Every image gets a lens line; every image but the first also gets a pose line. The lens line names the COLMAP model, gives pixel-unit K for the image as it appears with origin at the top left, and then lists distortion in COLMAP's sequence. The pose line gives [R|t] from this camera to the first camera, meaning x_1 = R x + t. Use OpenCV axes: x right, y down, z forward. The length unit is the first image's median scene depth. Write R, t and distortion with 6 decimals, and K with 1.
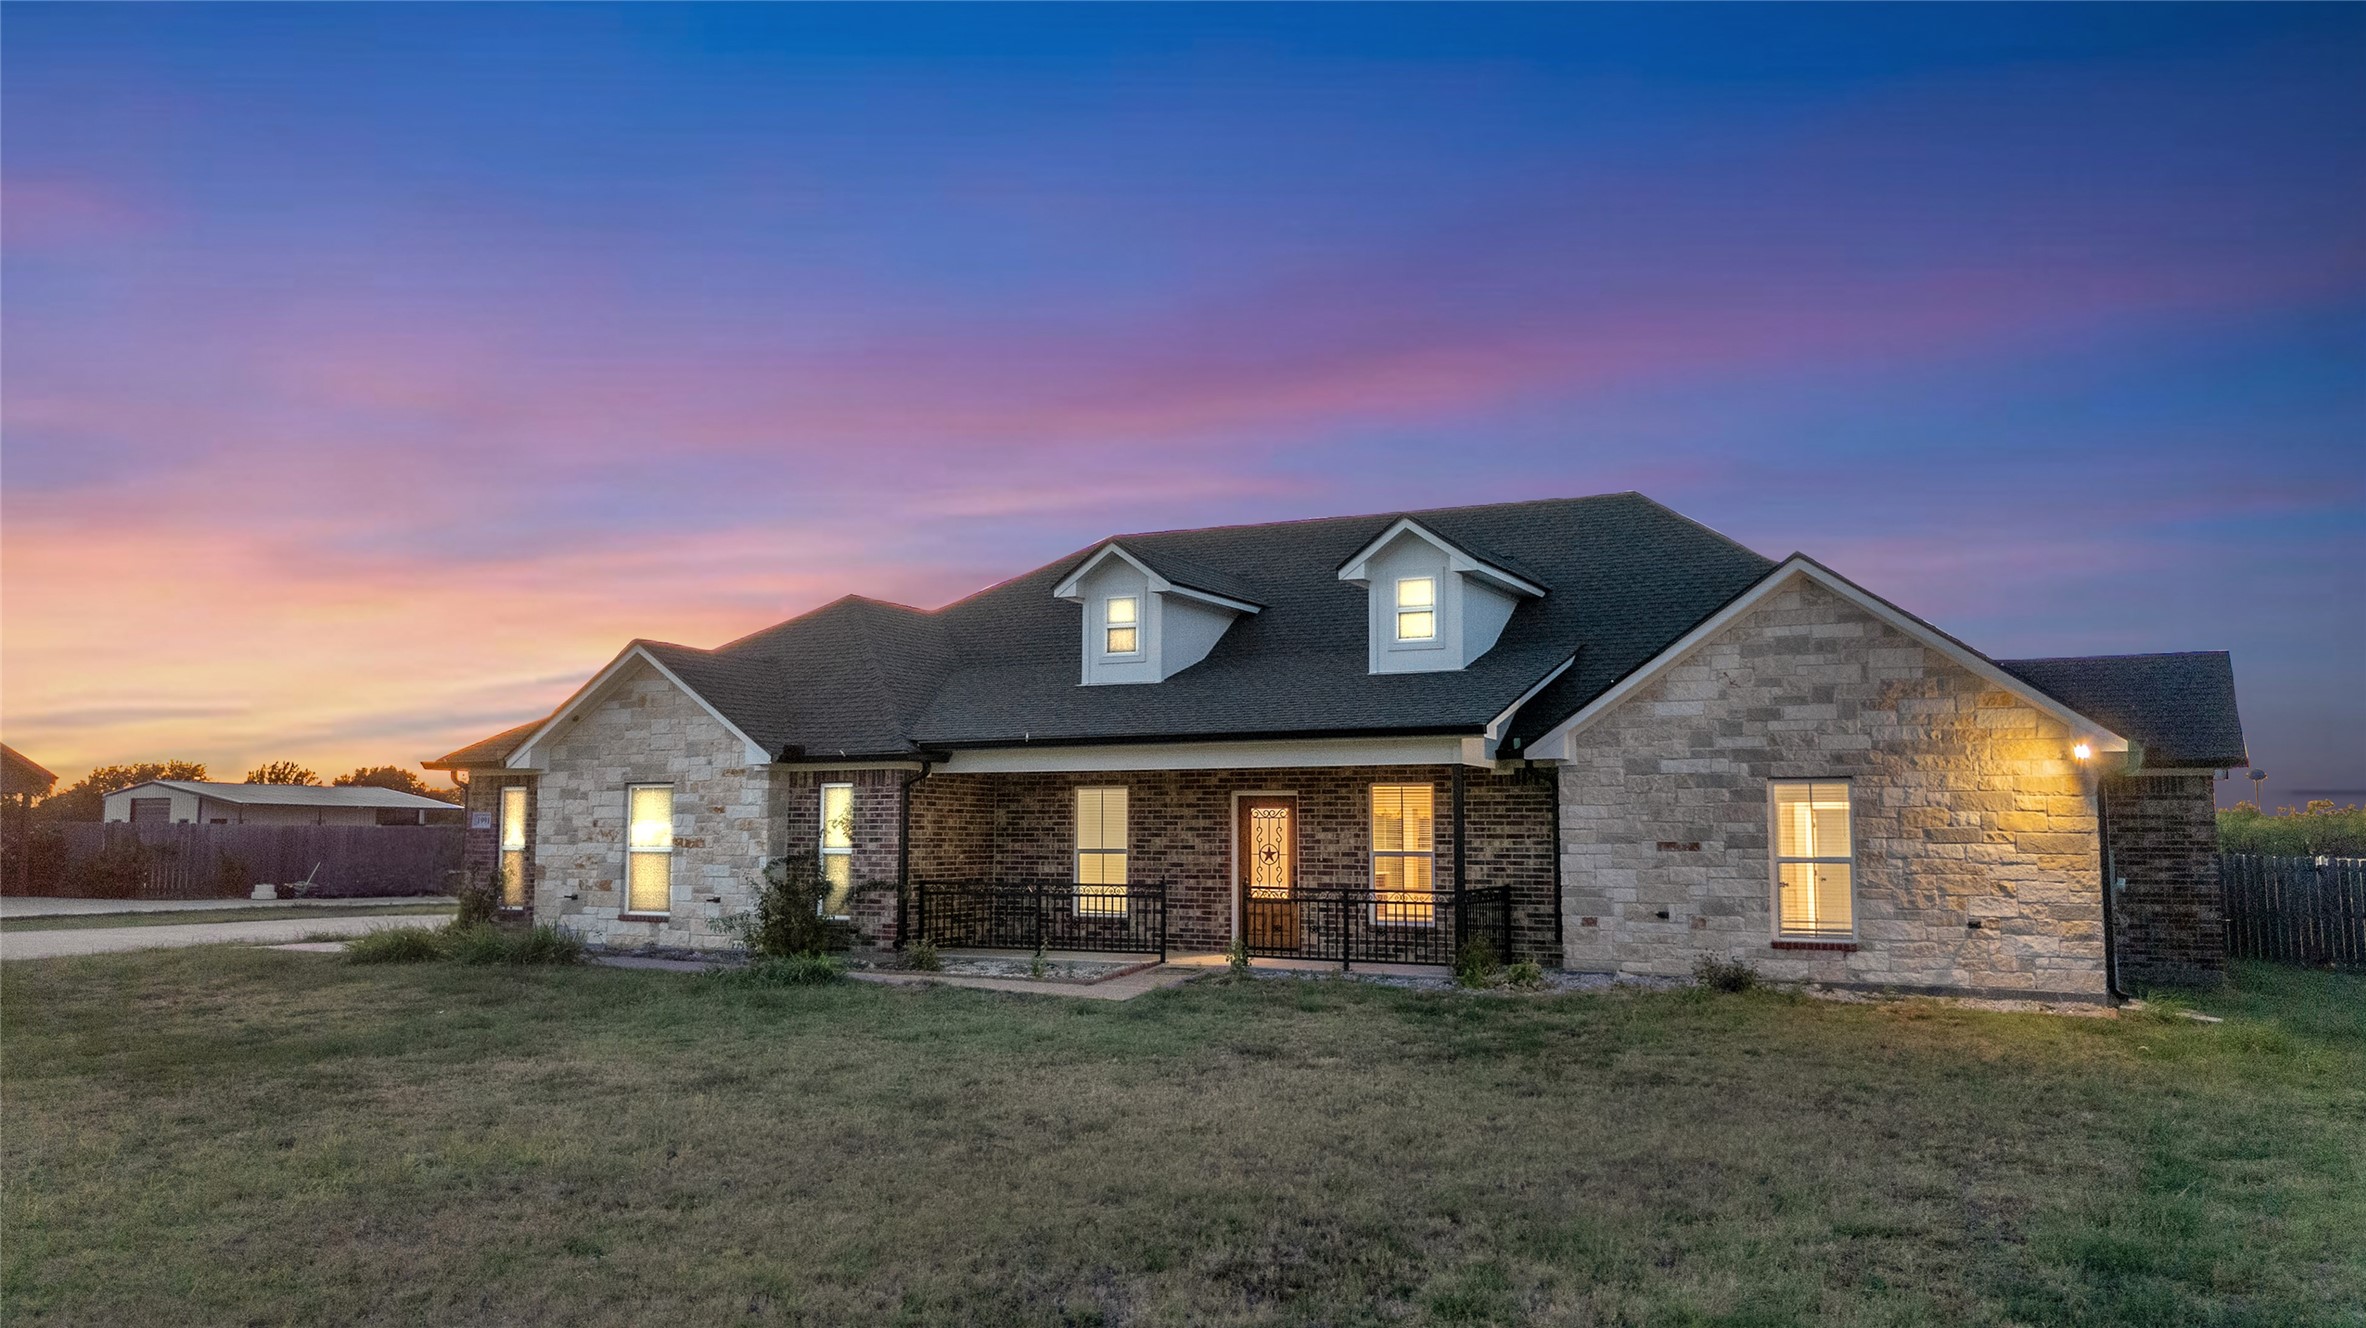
lens RADIAL K [[1805.4, 0, 1183.0], [0, 1805.4, 664.0], [0, 0, 1]] dist [0.051705, -0.002167]
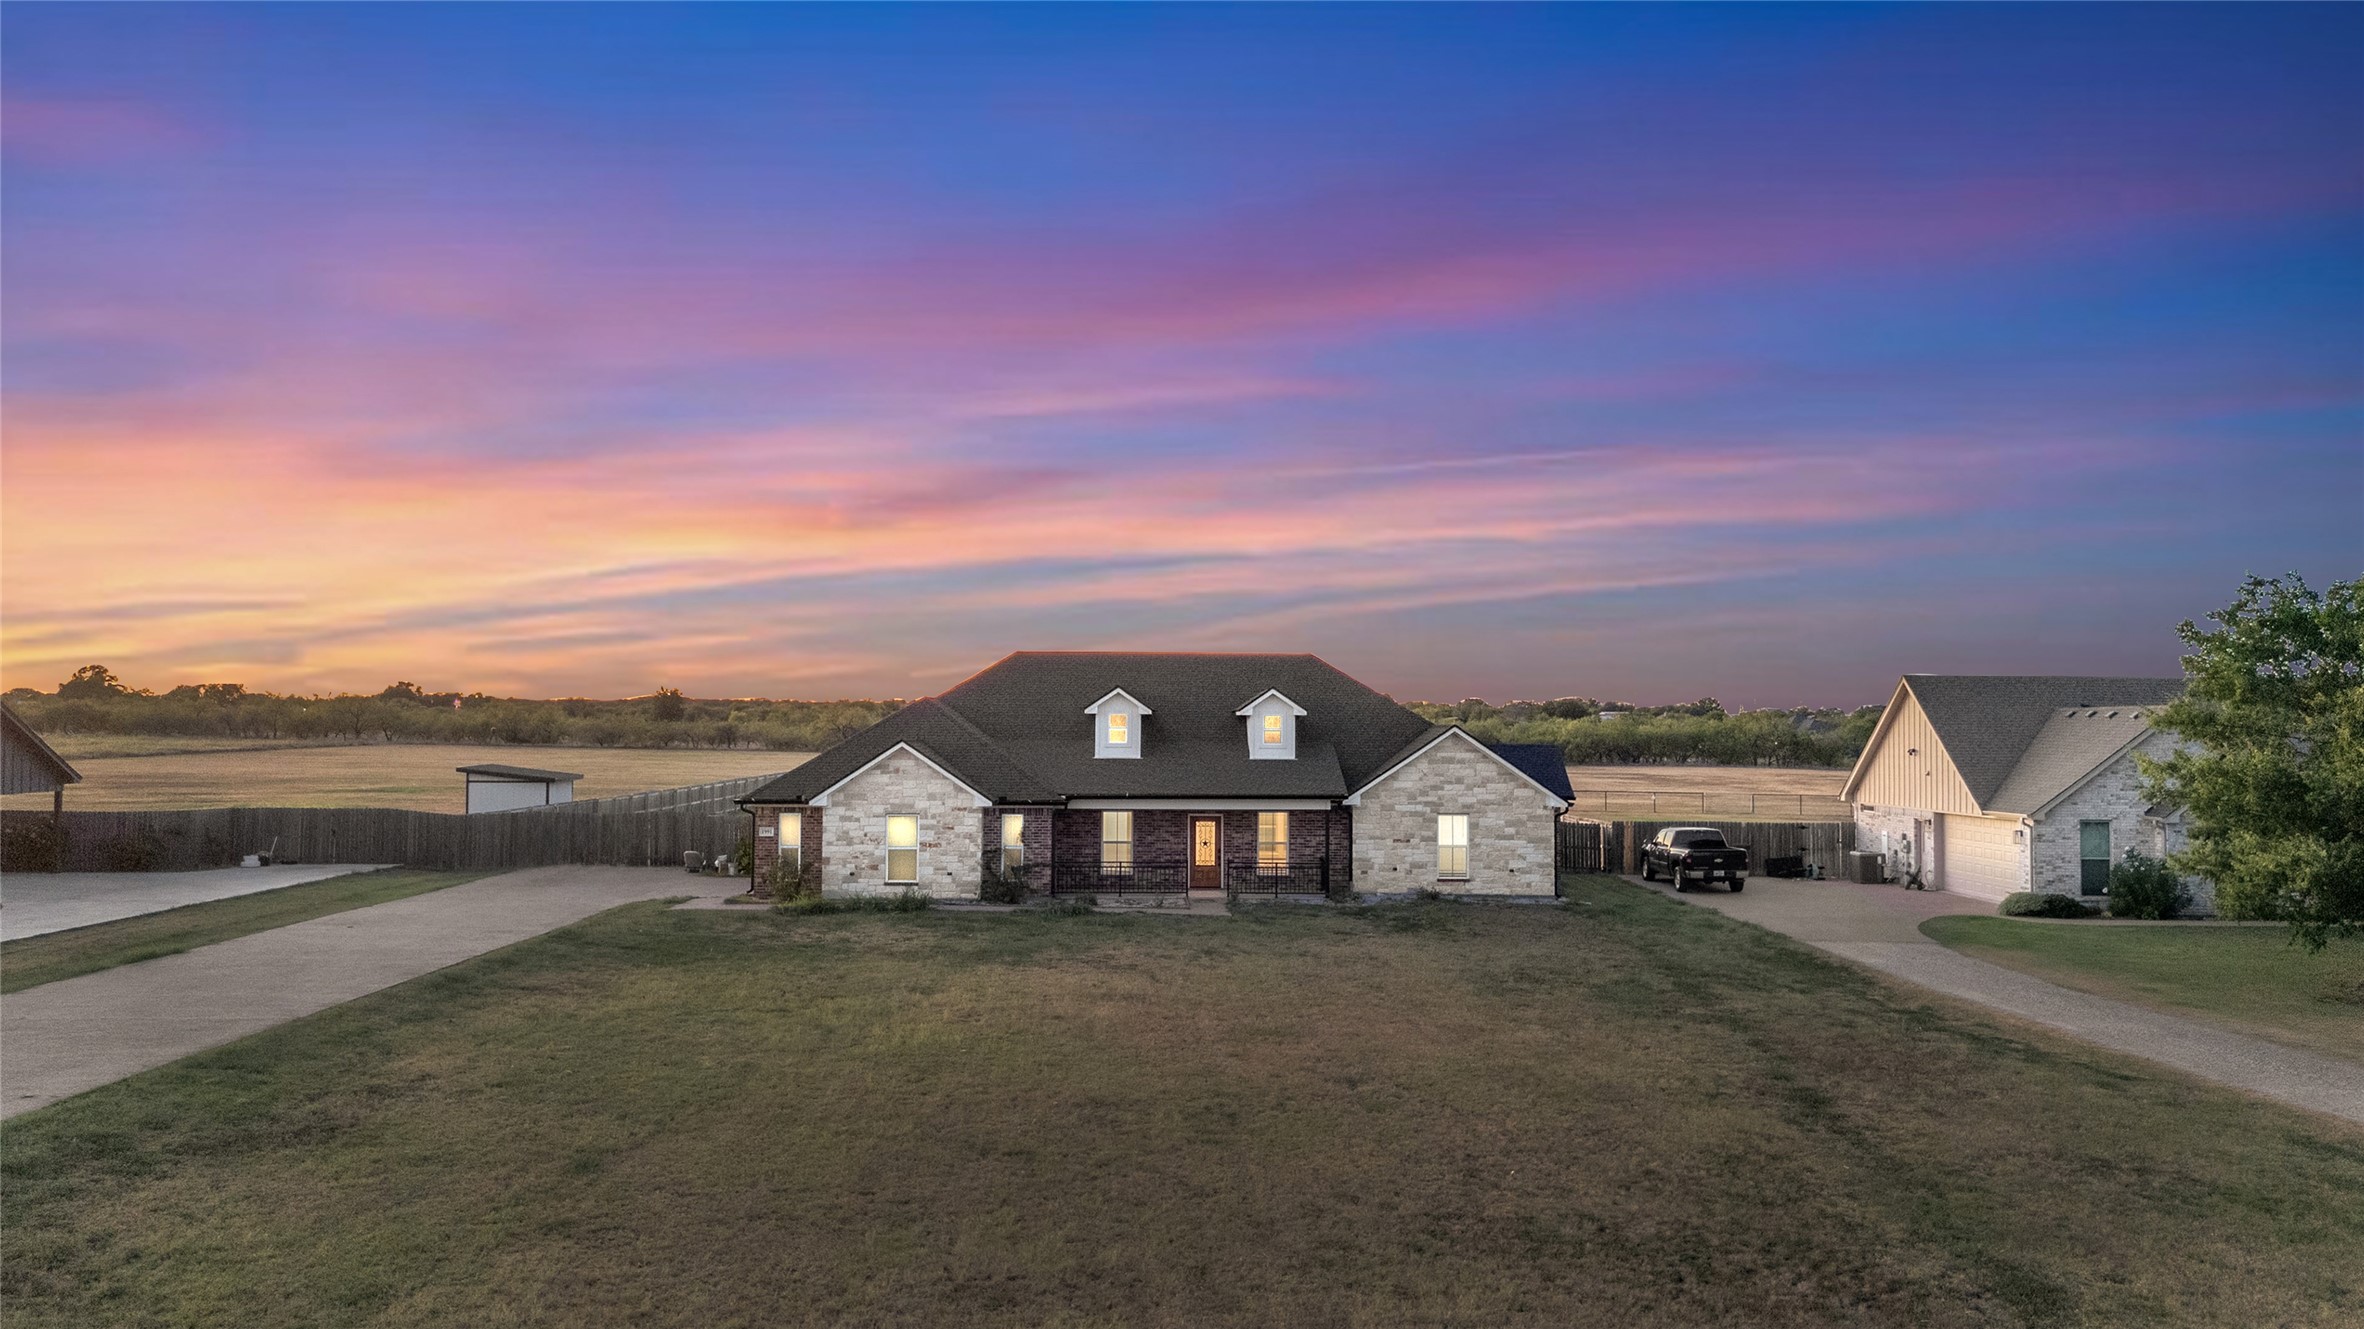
lens RADIAL K [[1817.3, 0, 1188.1], [0, 1817.3, 670.0], [0, 0, 1]] dist [0.131049, -0.202607]
pose [[0.881187, 0.015180, 0.472524, -0.992307], [-0.048039, 0.997186, 0.057551, -0.222477], [-0.470321, -0.073413, 0.879437, -0.869851]]
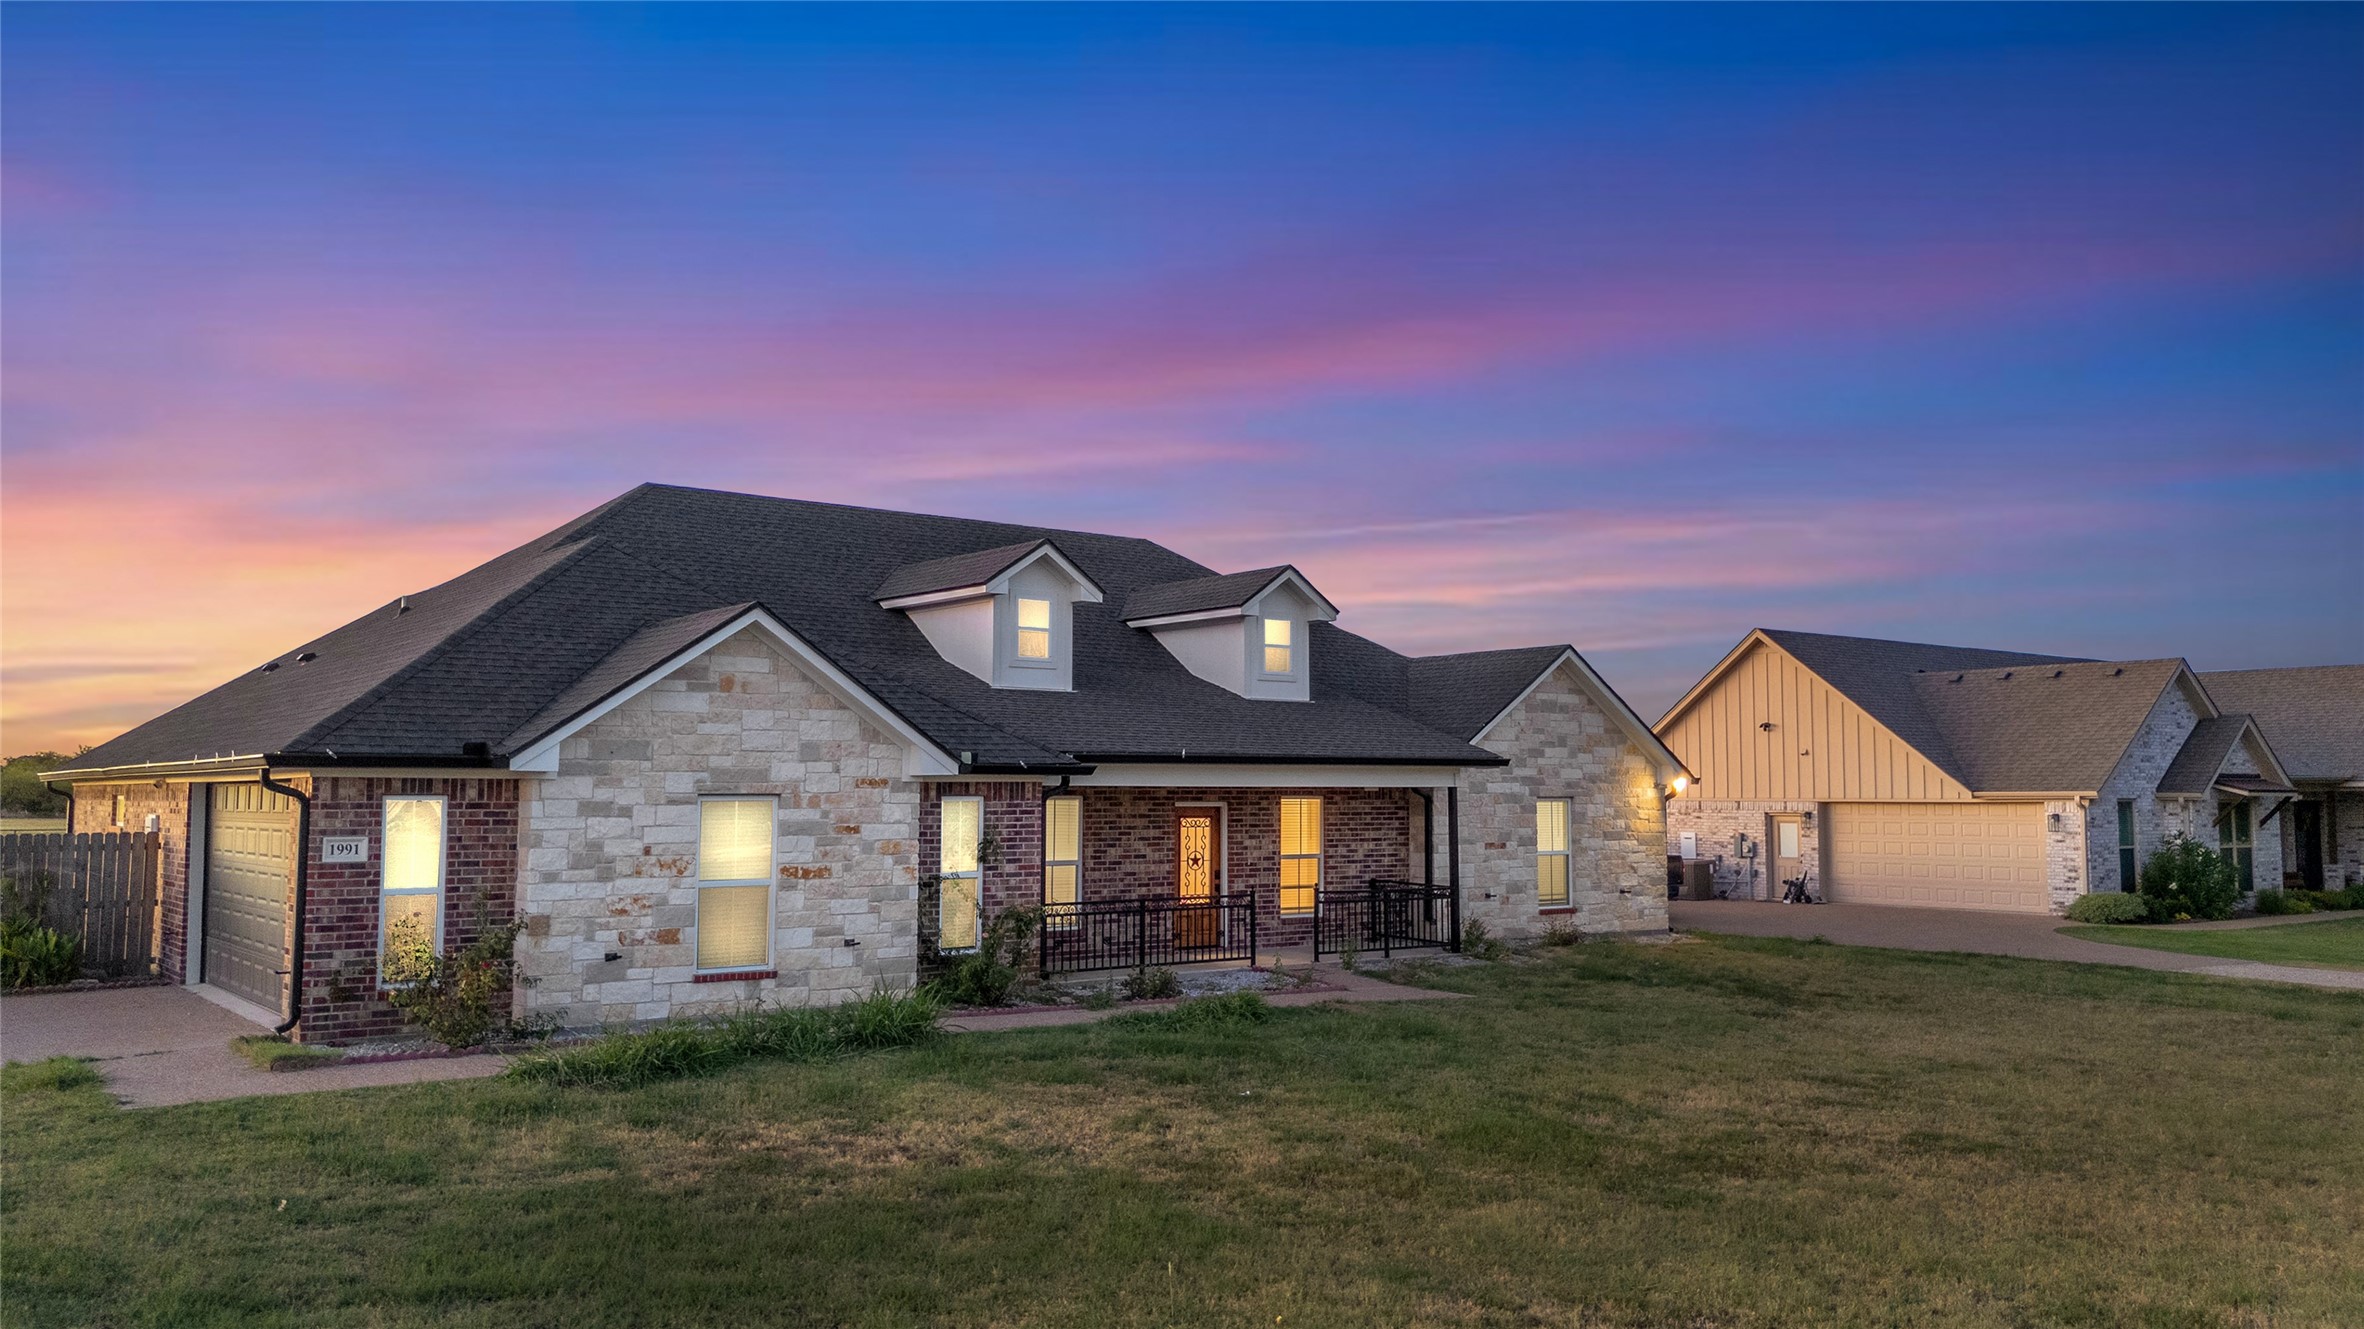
lens RADIAL K [[1772.8, 0, 1182.0], [0, 1772.8, 664.5], [0, 0, 1]] dist [0.098040, -0.143736]
pose [[0.437703, 0.062209, 0.896965, -0.924368], [-0.085425, 0.995968, -0.027390, 0.017698], [-0.895053, -0.064635, 0.441252, 0.544445]]
